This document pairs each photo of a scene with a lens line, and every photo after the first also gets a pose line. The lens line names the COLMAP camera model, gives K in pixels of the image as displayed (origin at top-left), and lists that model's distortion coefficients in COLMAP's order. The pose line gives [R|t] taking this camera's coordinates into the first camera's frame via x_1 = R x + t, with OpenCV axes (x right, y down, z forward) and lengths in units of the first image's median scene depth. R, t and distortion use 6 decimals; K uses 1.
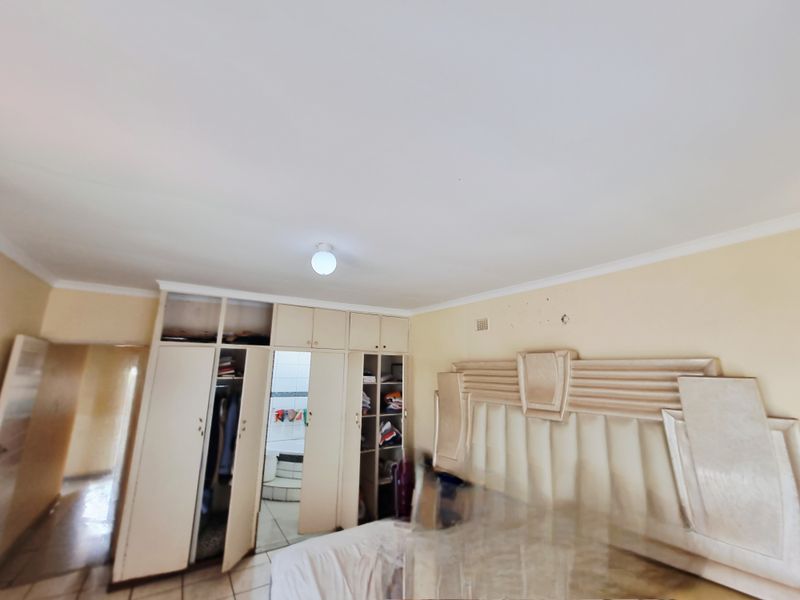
lens RADIAL K [[332.6, 0, 403.4], [0, 332.6, 296.7], [0, 0, 1]] dist [-0.000482, -0.001138]
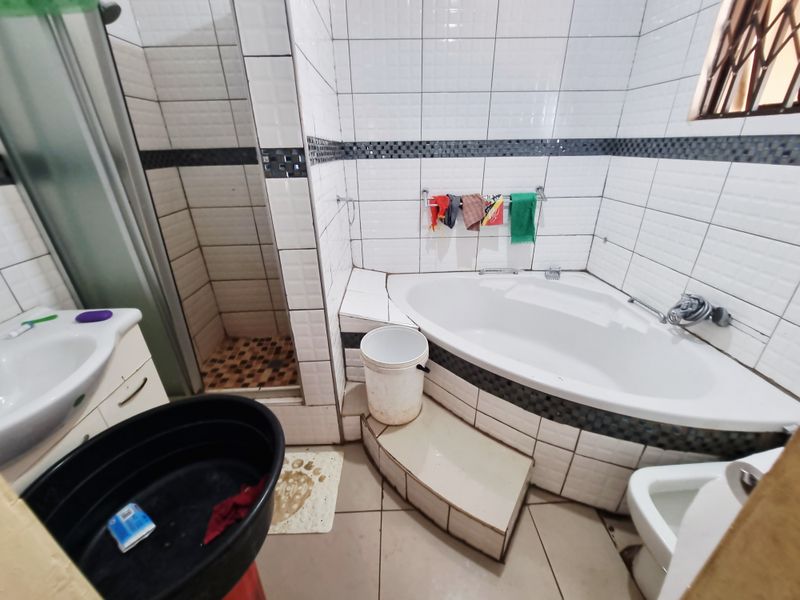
lens RADIAL K [[332.6, 0, 403.4], [0, 332.6, 296.7], [0, 0, 1]] dist [-0.000482, -0.001138]
pose [[0.857054, 0.197731, -0.475773, -0.778155], [0.133728, 0.806408, 0.576040, 0.782715], [0.497569, -0.557322, 0.664693, 2.444136]]
